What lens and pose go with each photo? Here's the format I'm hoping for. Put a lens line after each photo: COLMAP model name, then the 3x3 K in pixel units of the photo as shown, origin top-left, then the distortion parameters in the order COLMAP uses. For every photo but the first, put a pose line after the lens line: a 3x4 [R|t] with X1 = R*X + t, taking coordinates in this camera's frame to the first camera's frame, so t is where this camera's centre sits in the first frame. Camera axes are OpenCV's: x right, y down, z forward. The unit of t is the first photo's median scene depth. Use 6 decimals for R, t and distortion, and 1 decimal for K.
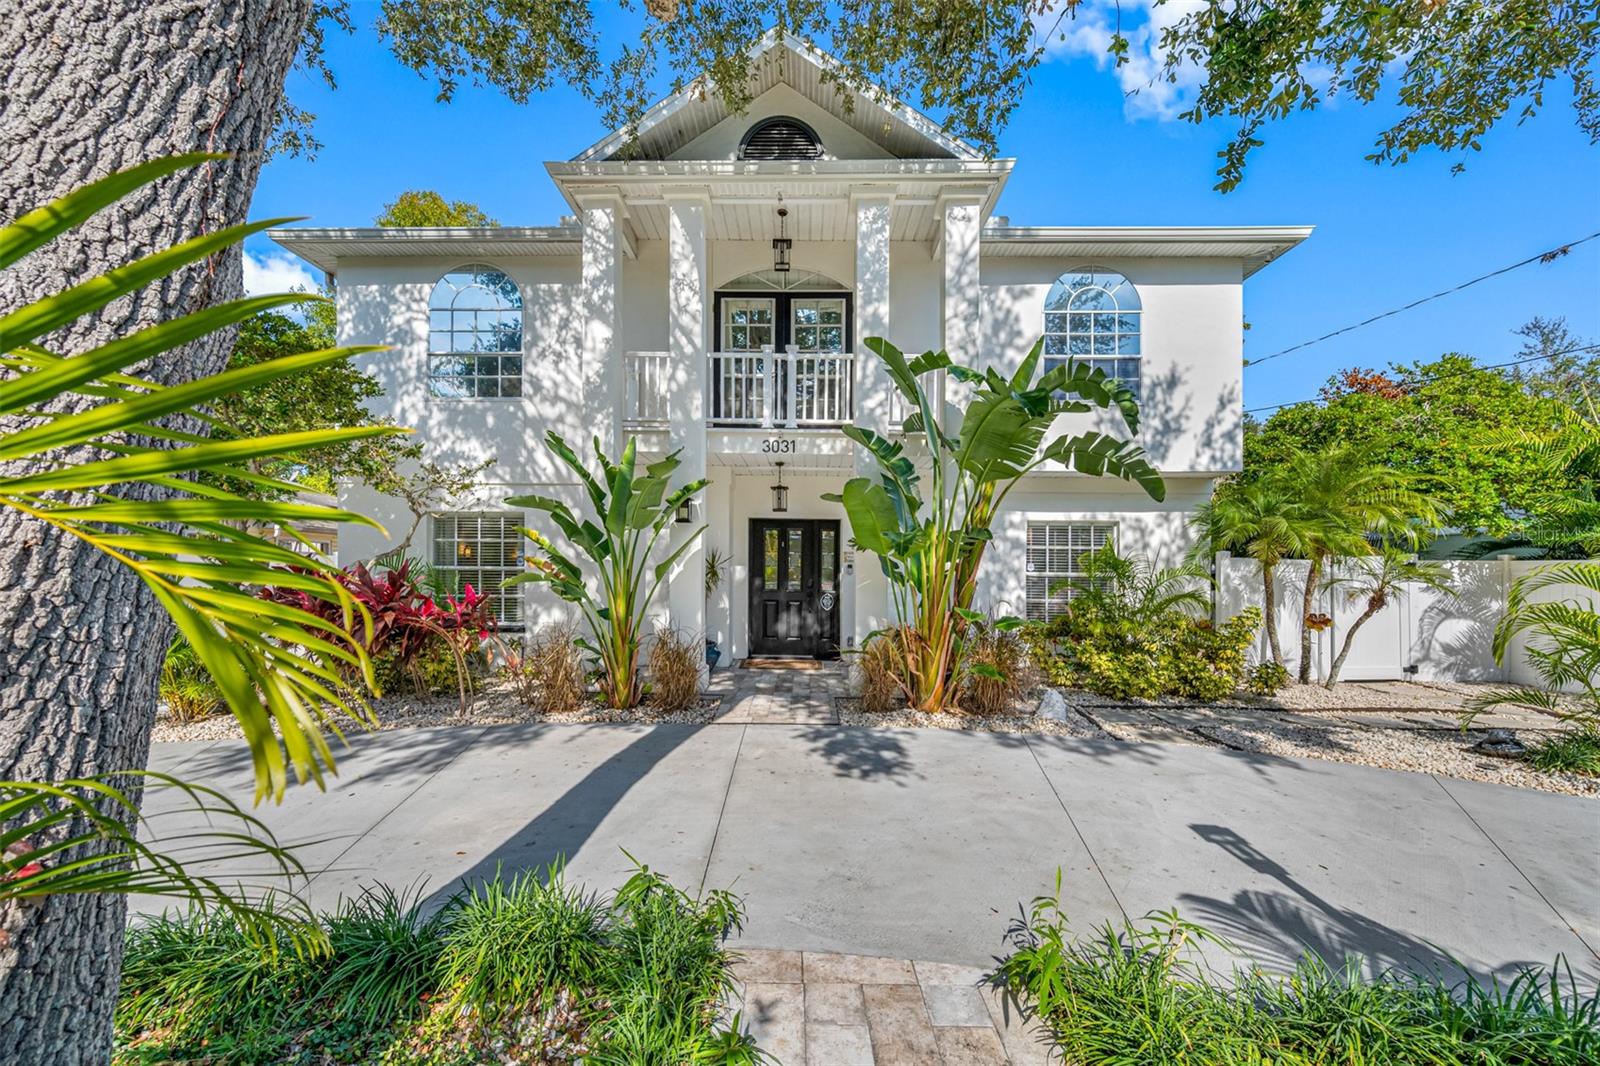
lens RADIAL K [[638.7, 0, 803.8], [0, 638.7, 541.0], [0, 0, 1]] dist [-0.002958, -0.000096]
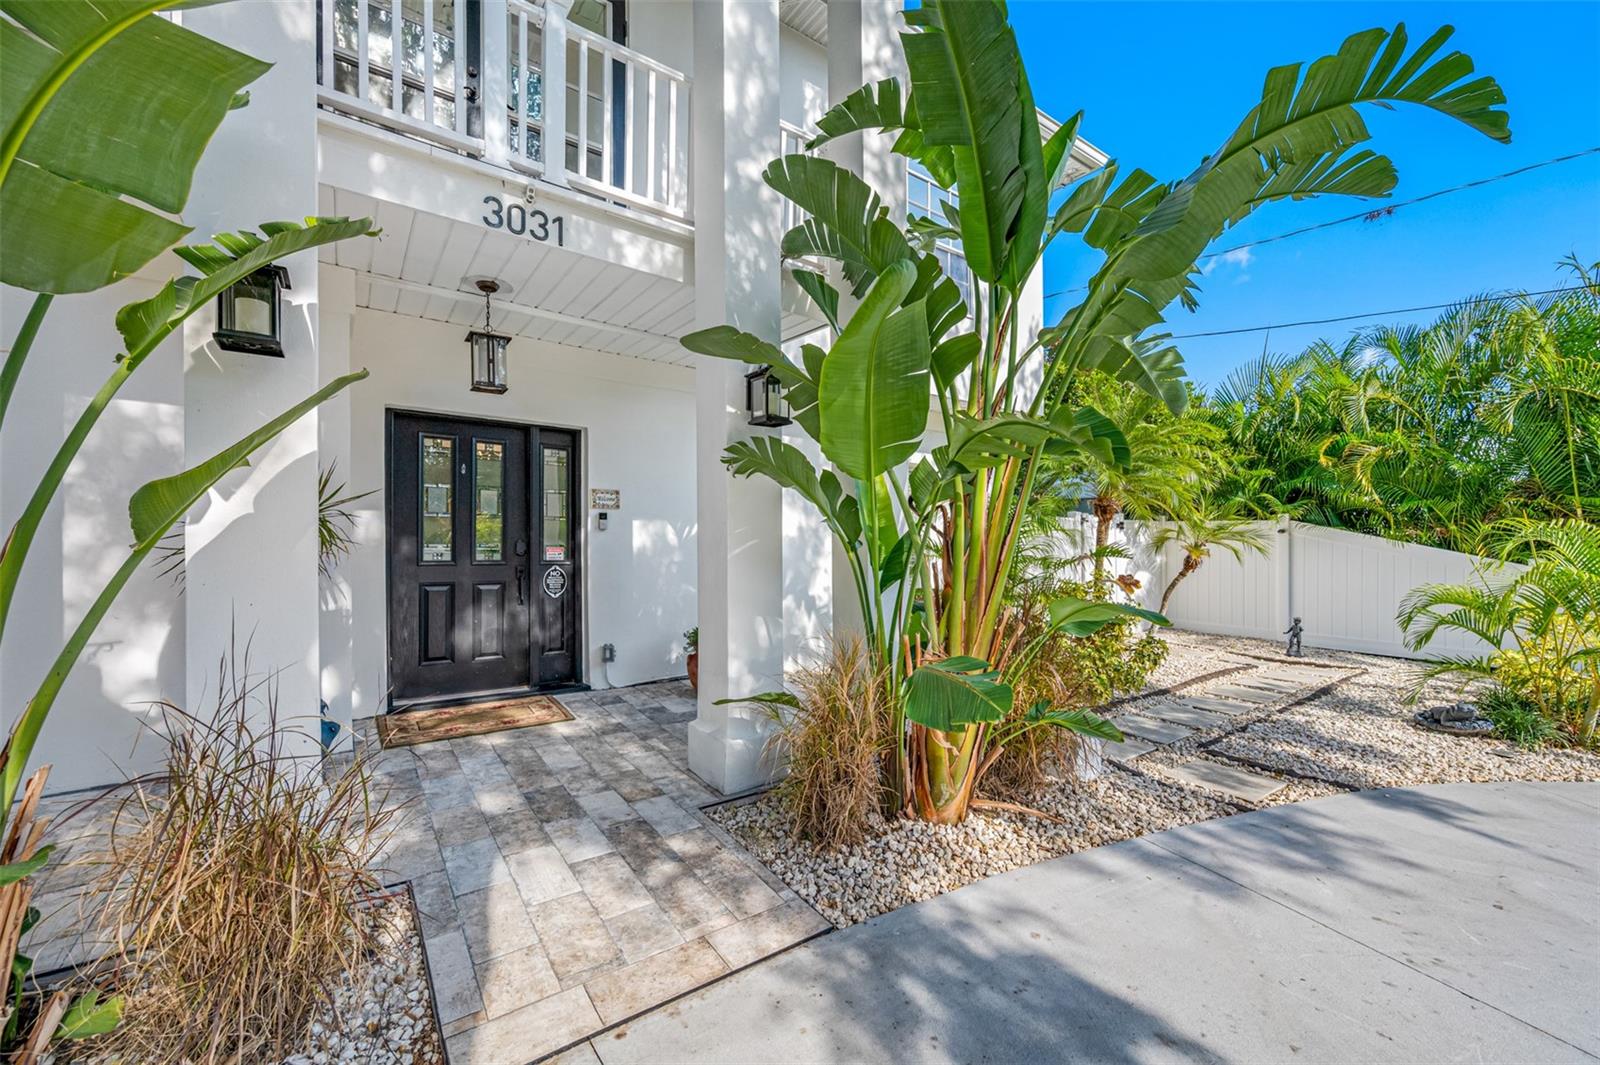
lens RADIAL K [[651.3, 0, 796.9], [0, 651.3, 534.8], [0, 0, 1]] dist [0.000330, 0.000376]
pose [[0.816000, -0.001377, 0.578050, -0.155866], [-0.030365, 0.998514, 0.045244, 0.034620], [-0.577253, -0.054471, 0.814746, 0.602188]]
